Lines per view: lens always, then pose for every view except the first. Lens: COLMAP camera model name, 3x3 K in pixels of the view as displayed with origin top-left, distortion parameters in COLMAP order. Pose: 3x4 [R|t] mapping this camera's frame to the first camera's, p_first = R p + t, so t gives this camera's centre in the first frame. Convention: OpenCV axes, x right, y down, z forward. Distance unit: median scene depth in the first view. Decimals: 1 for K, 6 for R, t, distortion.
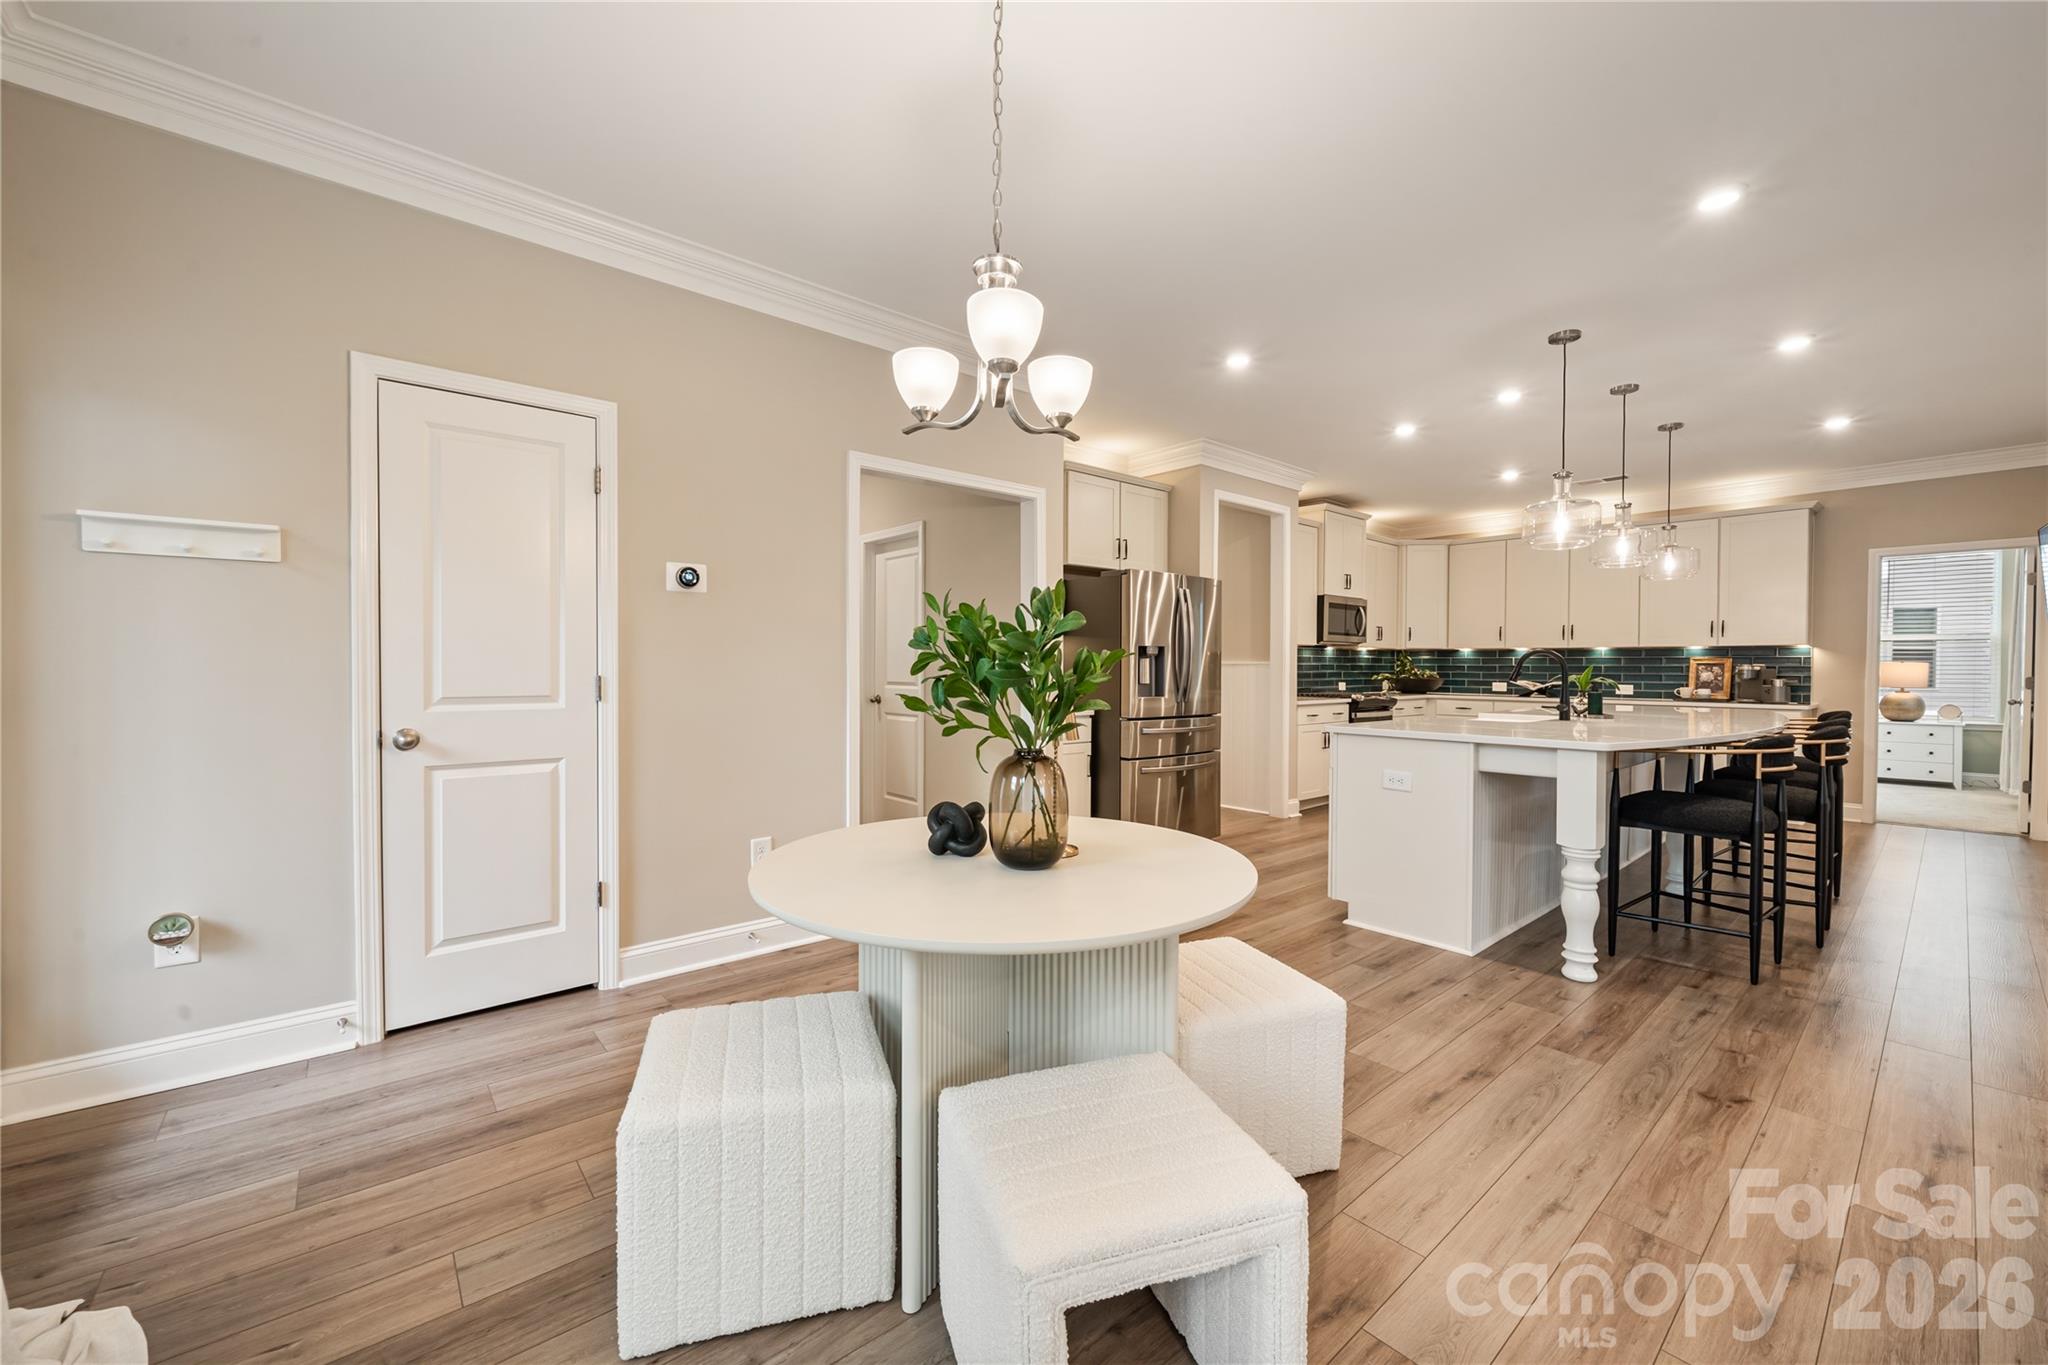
lens RADIAL K [[798.5, 0, 984.6], [0, 798.5, 676.7], [0, 0, 1]] dist [-0.003034, -0.001009]
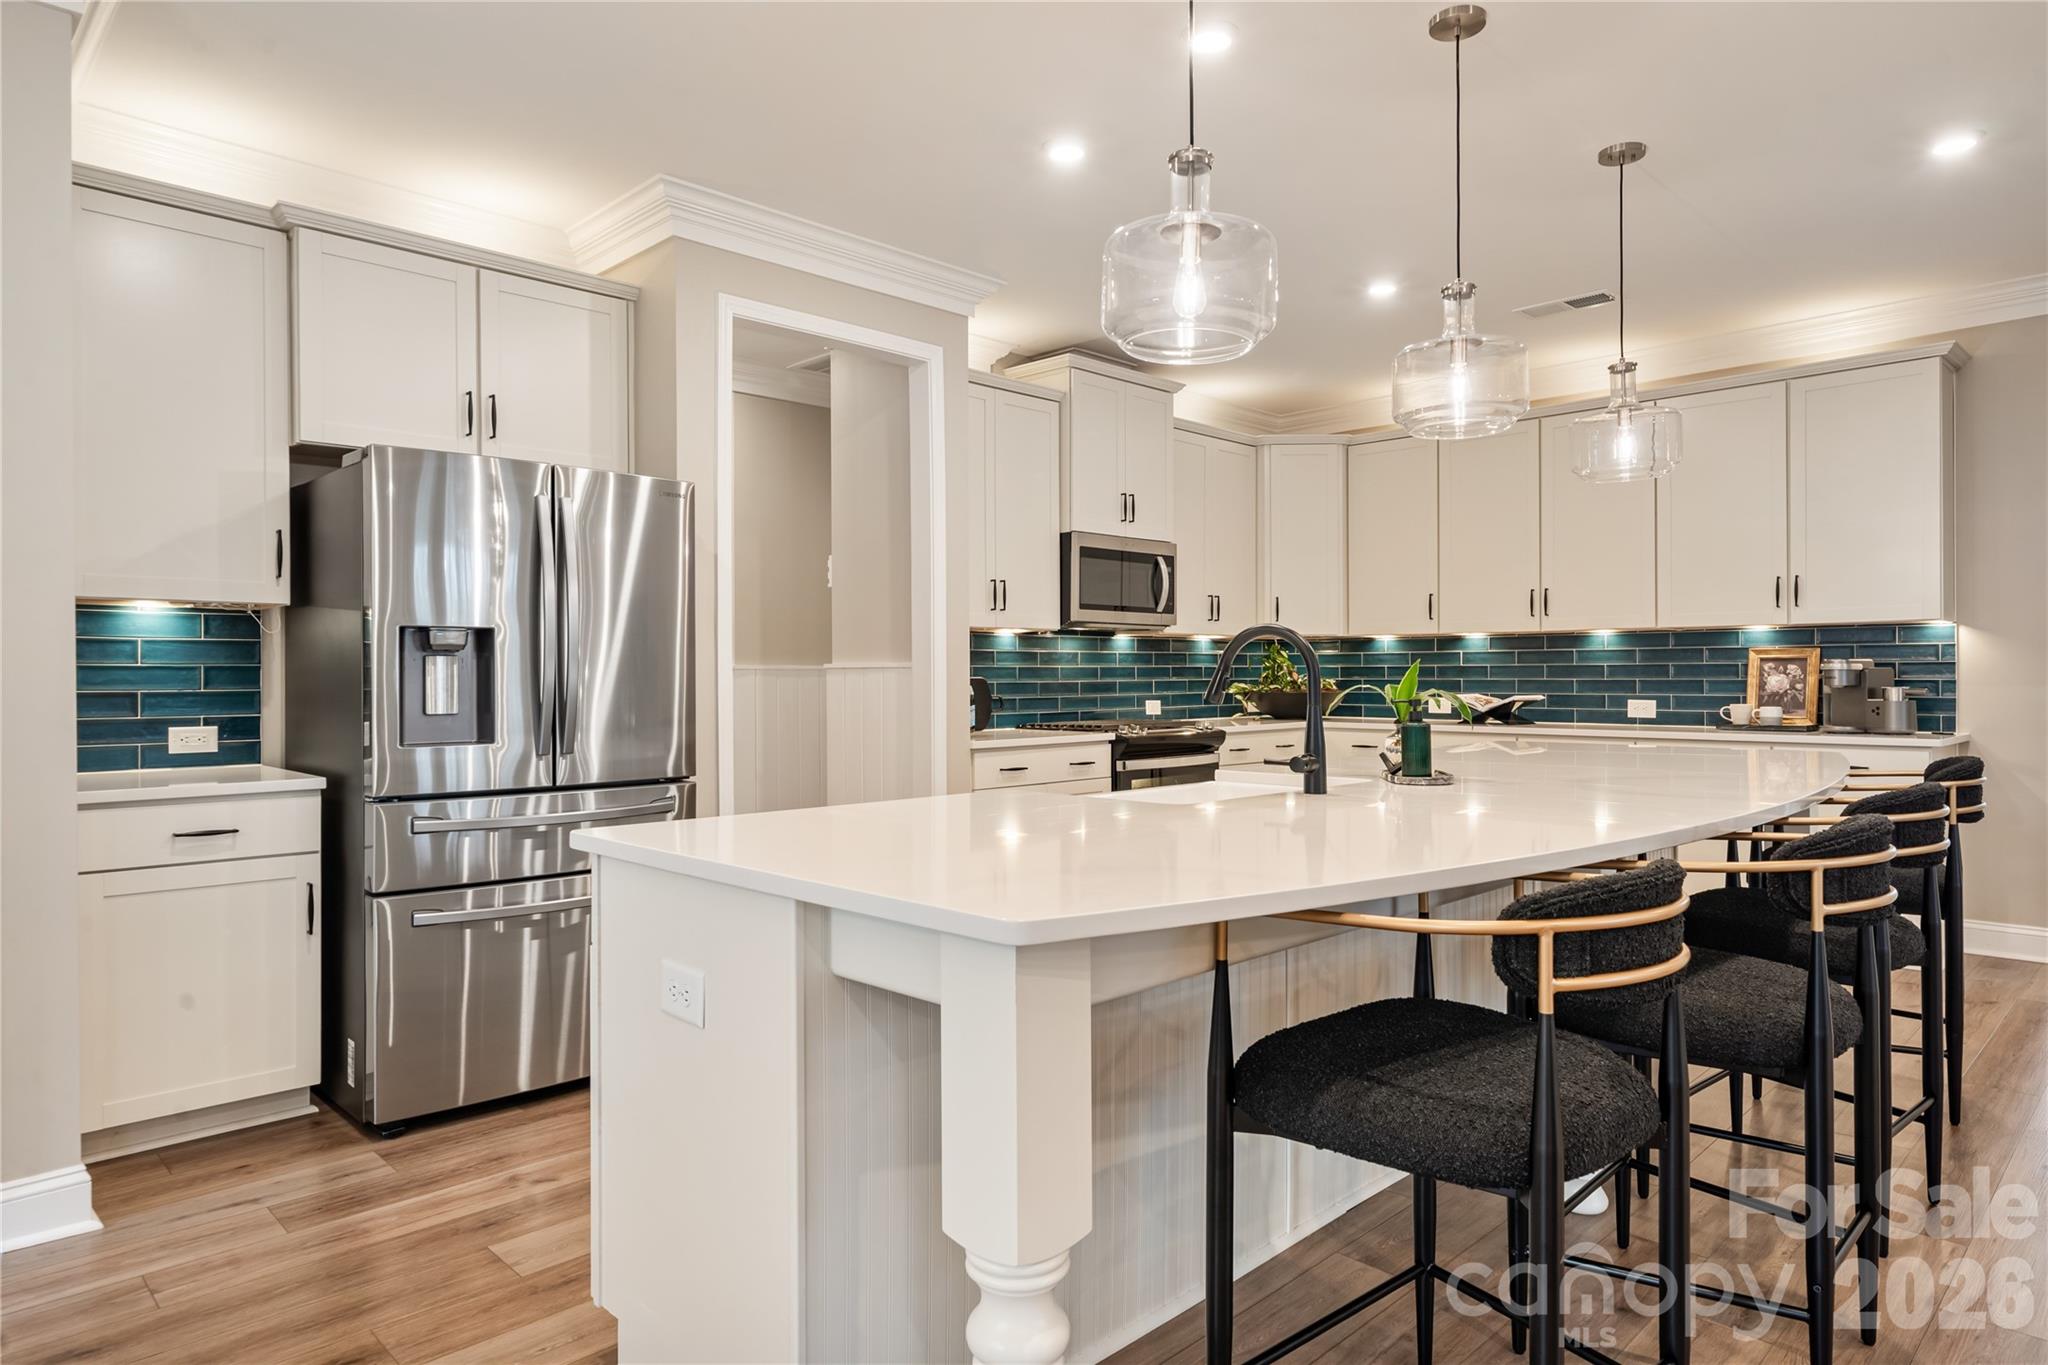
lens RADIAL K [[1167.9, 0, 1019.9], [0, 1167.9, 675.2], [0, 0, 1]] dist [0.001806, -0.000678]
pose [[0.997279, -0.009737, 0.073070, 0.349144], [0.010698, 0.999861, -0.012762, -0.000900], [-0.072935, 0.013509, 0.997245, 0.263074]]
